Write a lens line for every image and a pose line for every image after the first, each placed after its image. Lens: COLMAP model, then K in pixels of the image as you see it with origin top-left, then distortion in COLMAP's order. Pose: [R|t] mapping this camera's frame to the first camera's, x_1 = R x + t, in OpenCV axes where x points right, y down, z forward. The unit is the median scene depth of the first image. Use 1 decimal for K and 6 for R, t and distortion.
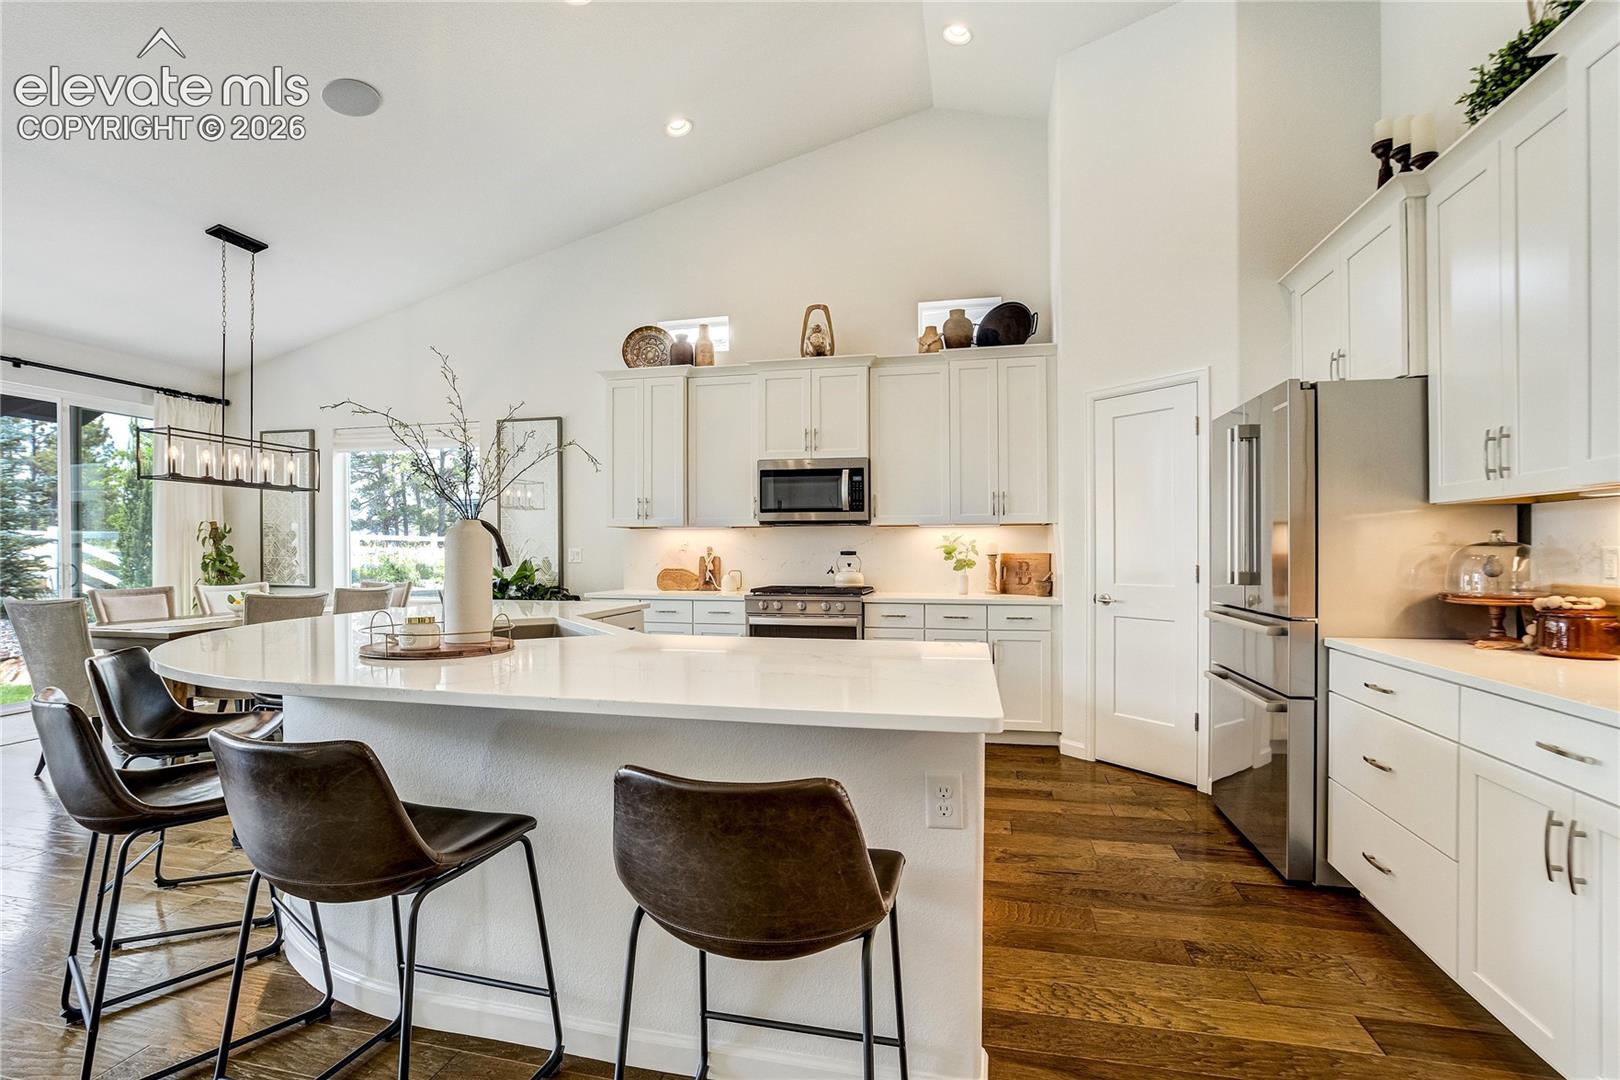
lens RADIAL K [[751.6, 0, 793.1], [0, 751.6, 561.5], [0, 0, 1]] dist [-0.048739, 0.016660]
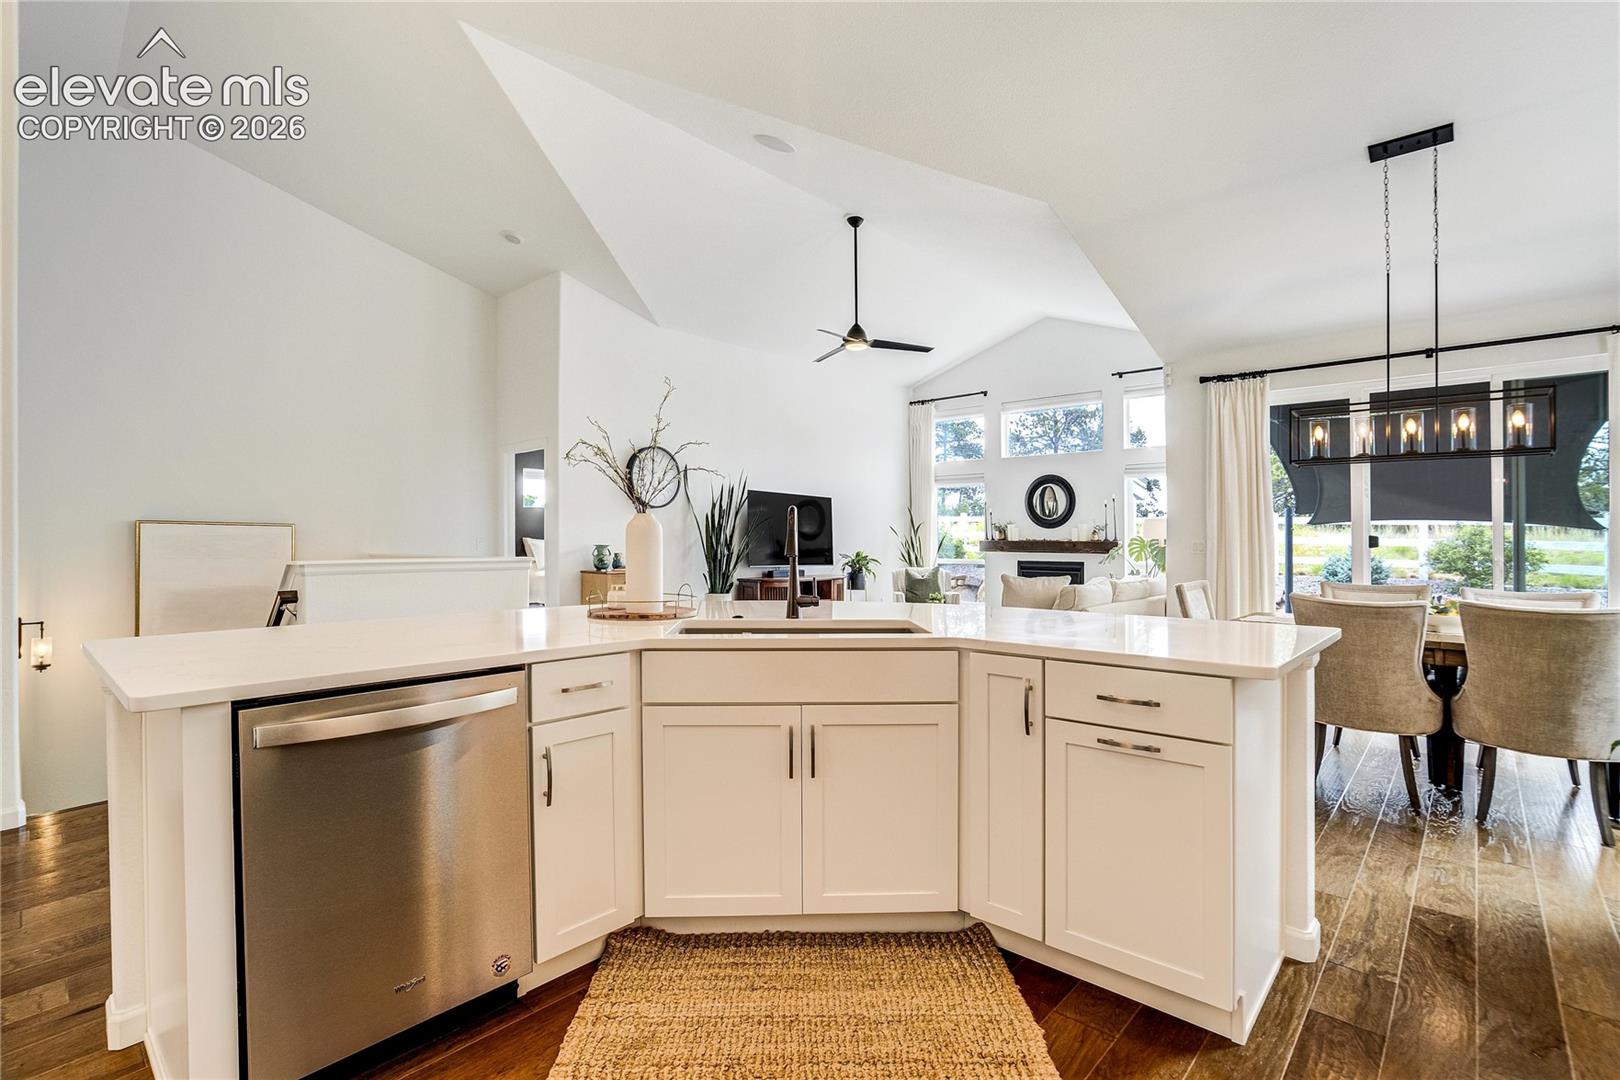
lens RADIAL K [[751.6, 0, 813.0], [0, 751.6, 532.2], [0, 0, 1]] dist [-0.048739, 0.016660]
pose [[-0.496942, -0.012381, -0.867695, 0.217975], [-0.017420, 0.999839, -0.004290, -0.009678], [0.867609, 0.012984, -0.497078, 0.768376]]
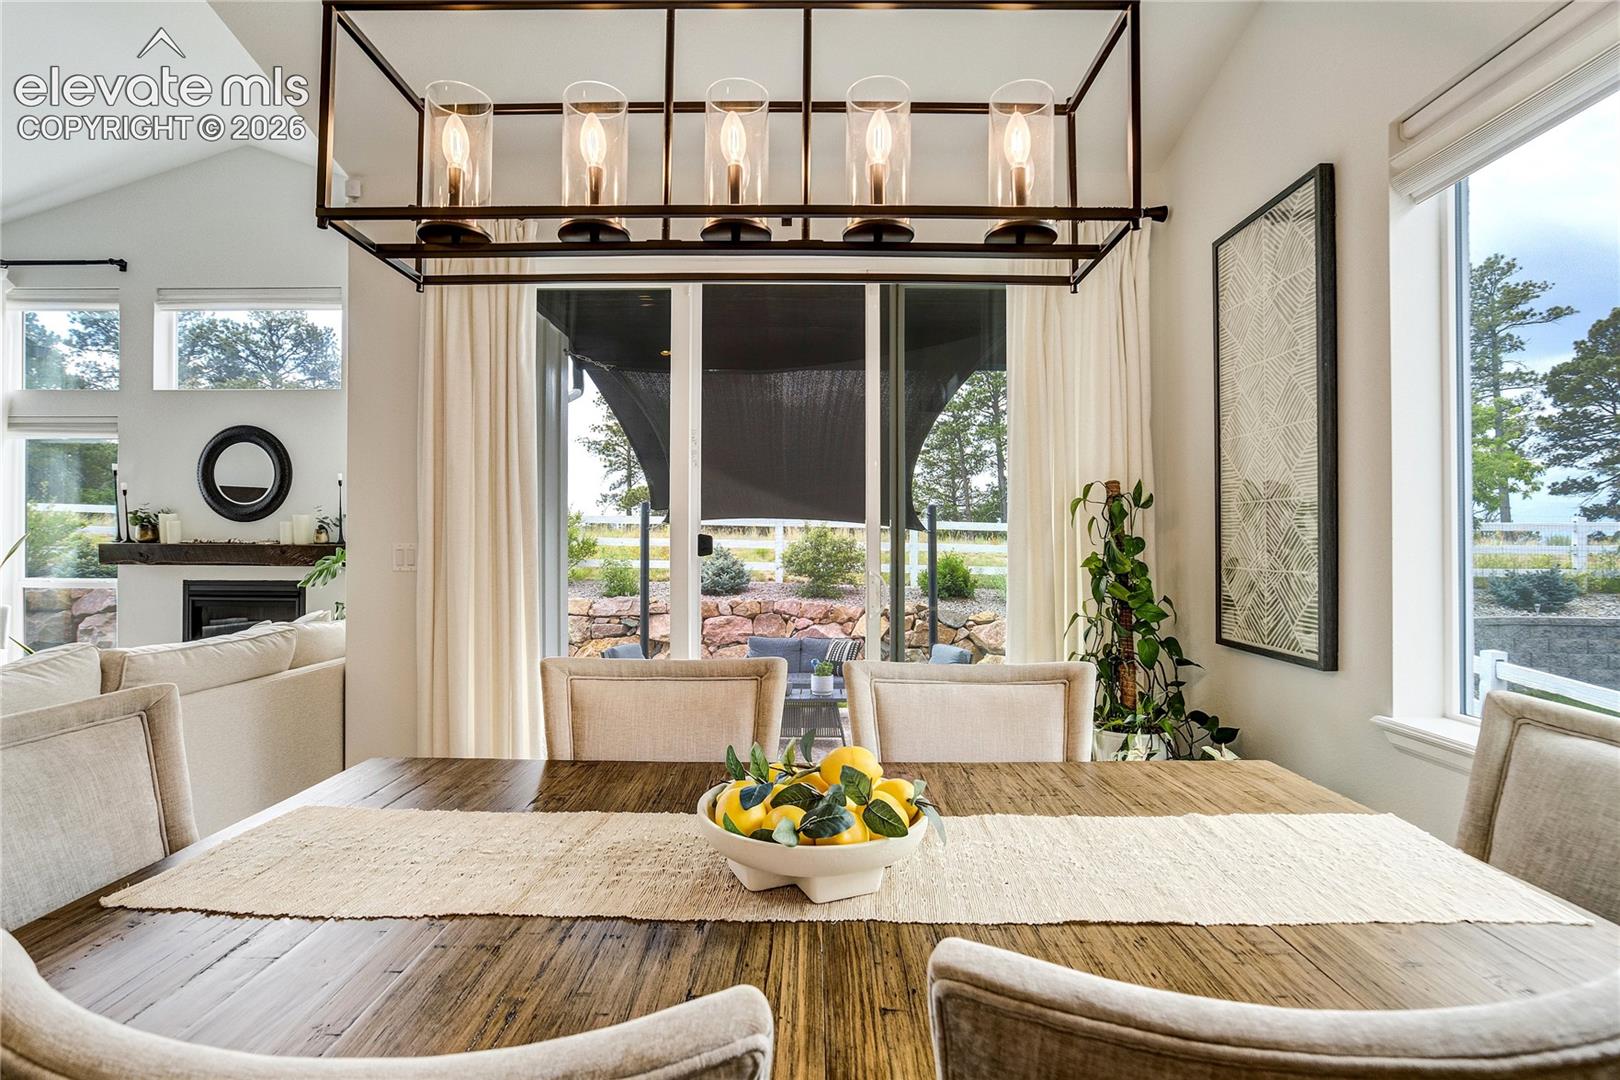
lens RADIAL K [[751.6, 0, 815.6], [0, 751.6, 546.4], [0, 0, 1]] dist [-0.048739, 0.016660]
pose [[0.219040, 0.002286, -0.975713, -0.487076], [-0.015898, 0.999873, -0.001227, -0.013736], [0.975586, 0.015781, 0.219049, 0.898247]]
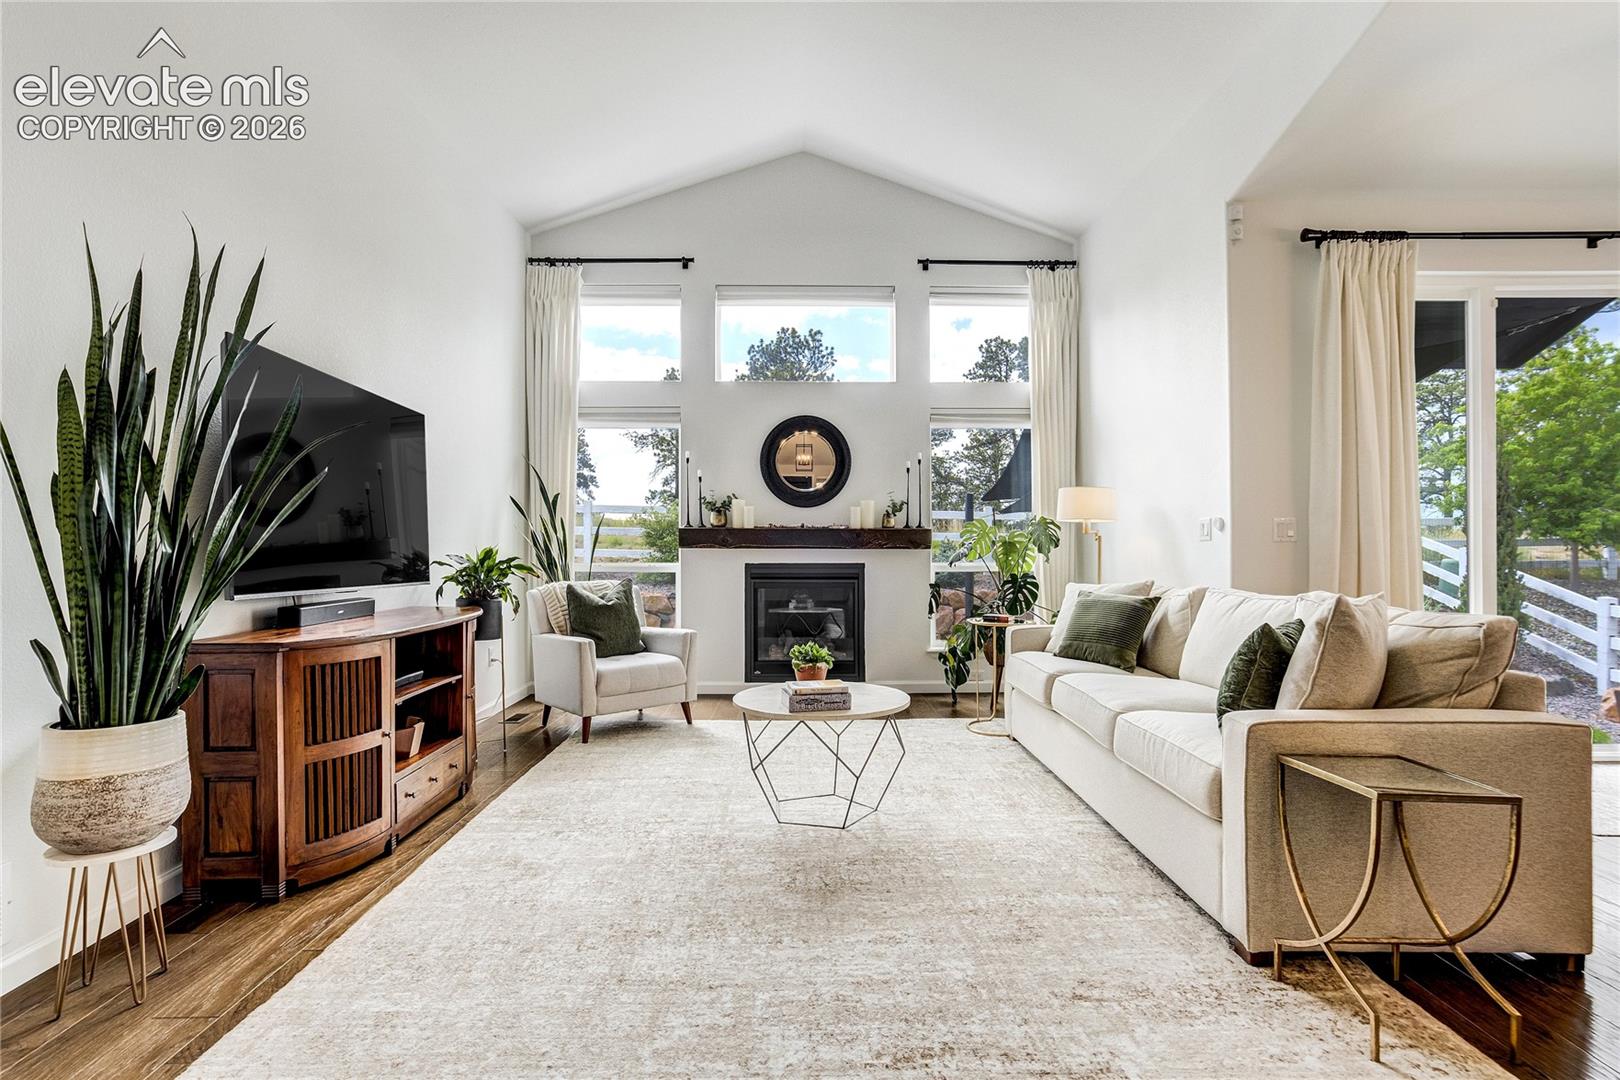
lens RADIAL K [[791.6, 0, 797.8], [0, 791.6, 532.1], [0, 0, 1]] dist [-0.030482, 0.004630]
pose [[0.224436, -0.016567, -0.974348, -0.529459], [-0.014492, 0.999688, -0.020336, 0.021432], [0.974381, 0.018684, 0.224126, 0.115257]]
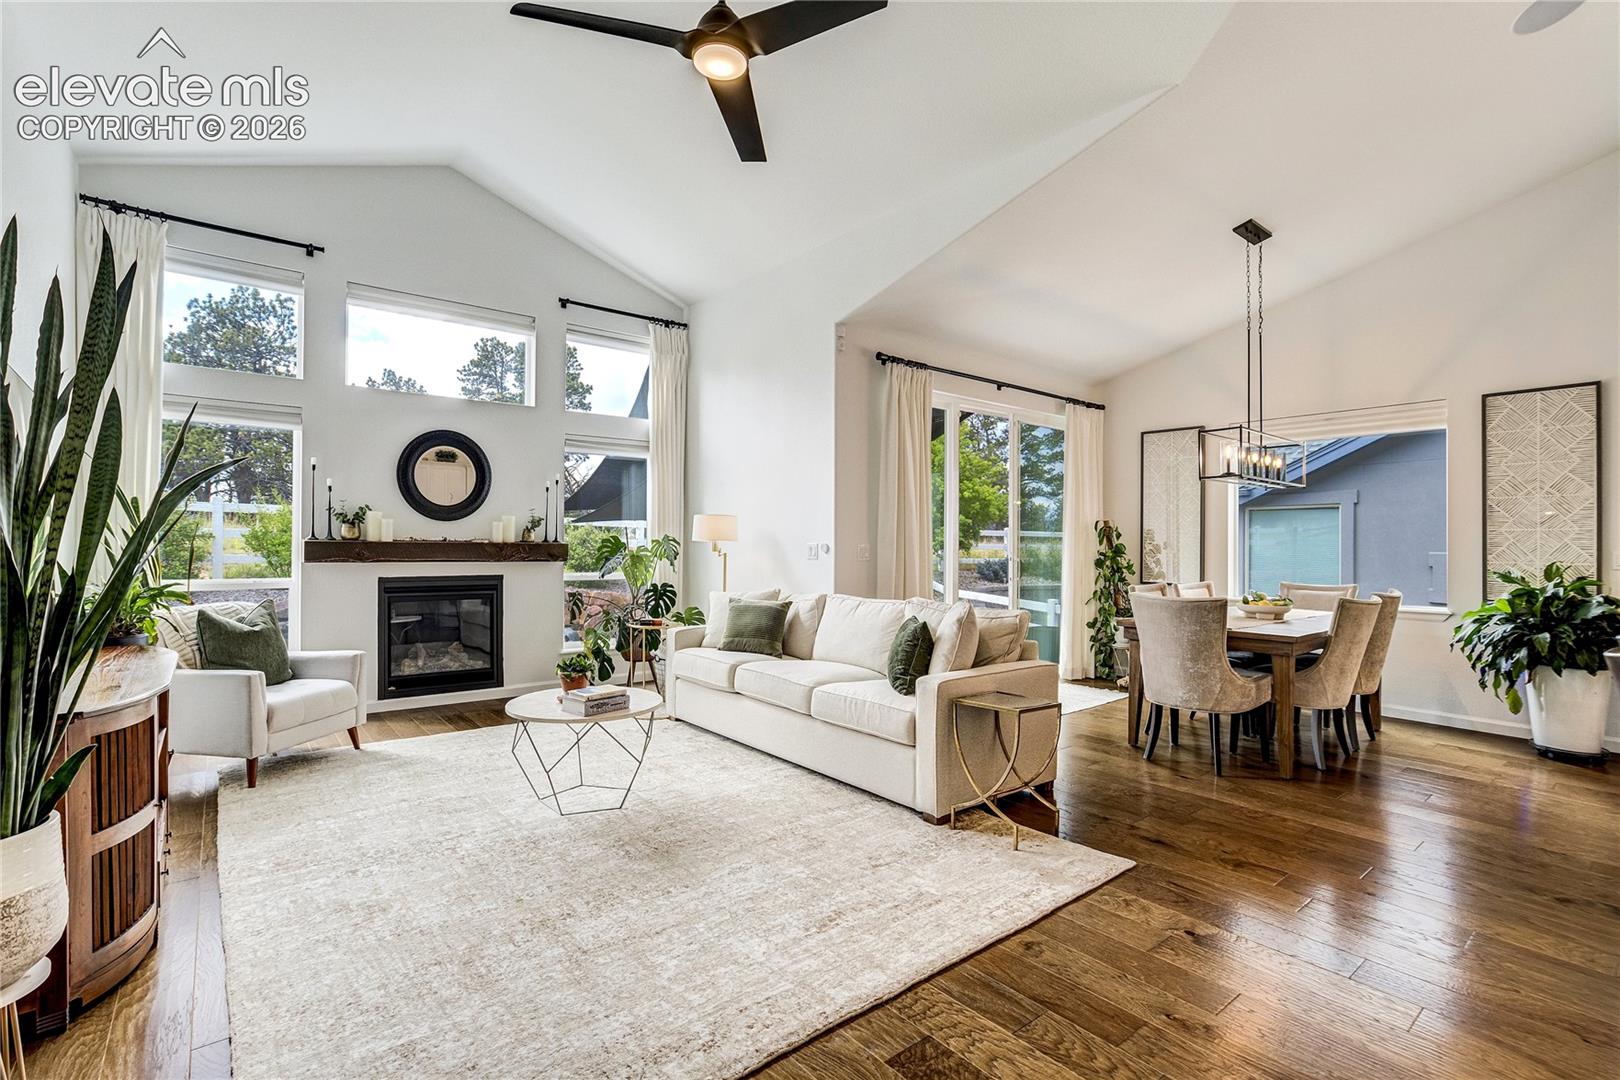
lens RADIAL K [[751.6, 0, 802.3], [0, 751.6, 535.8], [0, 0, 1]] dist [-0.048739, 0.016660]
pose [[0.778570, 0.000565, -0.627557, -0.553303], [-0.018212, 0.999599, -0.021694, -0.000857], [0.627293, 0.028319, 0.778268, -0.126325]]
